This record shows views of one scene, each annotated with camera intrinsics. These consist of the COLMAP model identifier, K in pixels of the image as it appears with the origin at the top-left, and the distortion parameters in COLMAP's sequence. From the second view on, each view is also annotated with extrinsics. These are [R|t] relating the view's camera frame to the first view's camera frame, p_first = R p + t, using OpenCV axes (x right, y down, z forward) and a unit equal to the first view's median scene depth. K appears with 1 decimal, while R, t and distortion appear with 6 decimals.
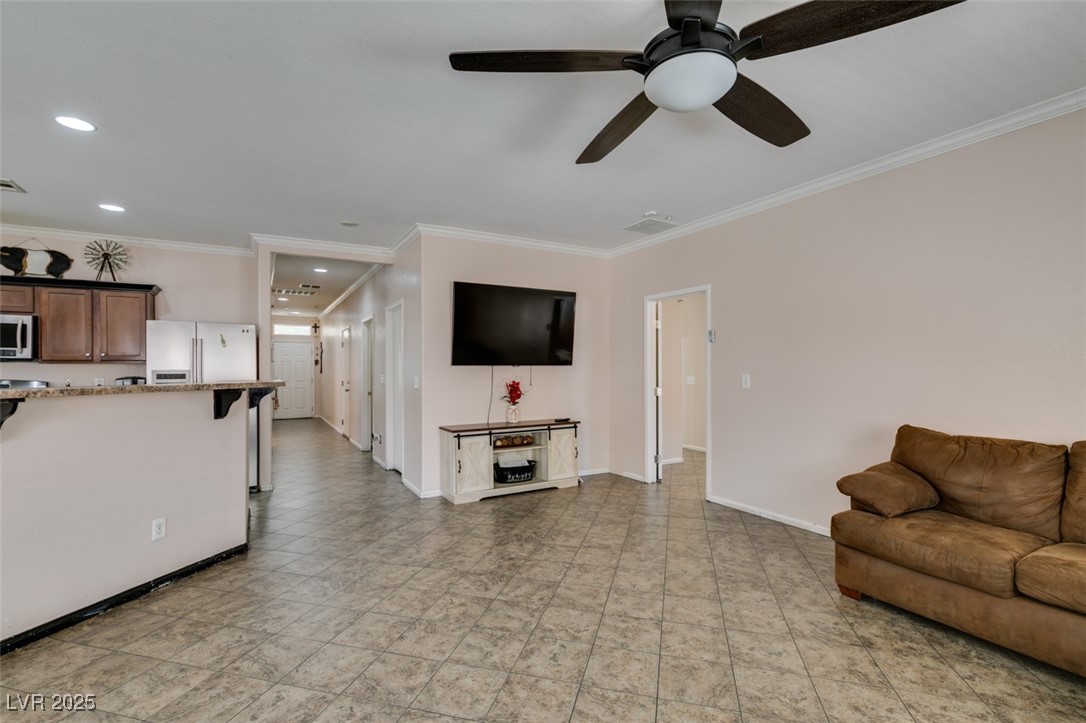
lens RADIAL K [[487.5, 0, 540.8], [0, 487.5, 369.1], [0, 0, 1]] dist [0.005915, -0.001482]
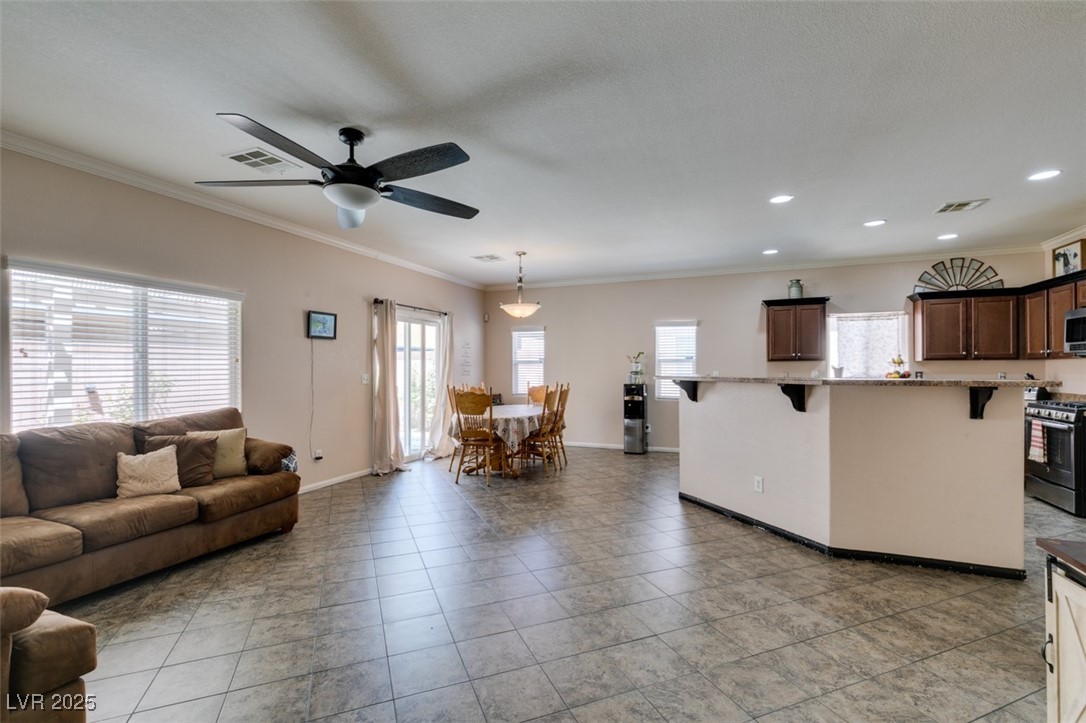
lens RADIAL K [[487.5, 0, 543.4], [0, 487.5, 364.5], [0, 0, 1]] dist [0.005915, -0.001482]
pose [[-0.789376, 0.002955, -0.613903, 0.317889], [0.007513, 0.999960, -0.004847, -0.001005], [0.613864, -0.008438, -0.789366, 1.055874]]
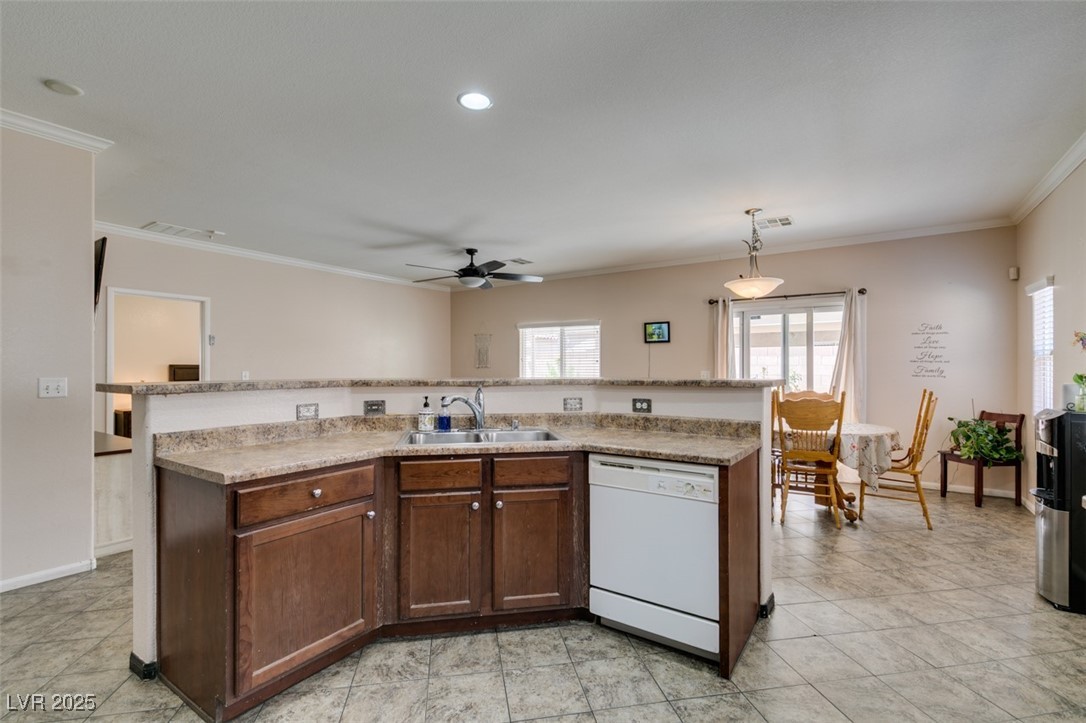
lens RADIAL K [[487.5, 0, 541.8], [0, 487.5, 365.1], [0, 0, 1]] dist [0.005915, -0.001482]
pose [[-0.440476, 0.009409, 0.897715, -1.124213], [0.002462, 0.999954, -0.009272, 0.008972], [-0.897761, -0.001874, -0.440479, 0.800247]]
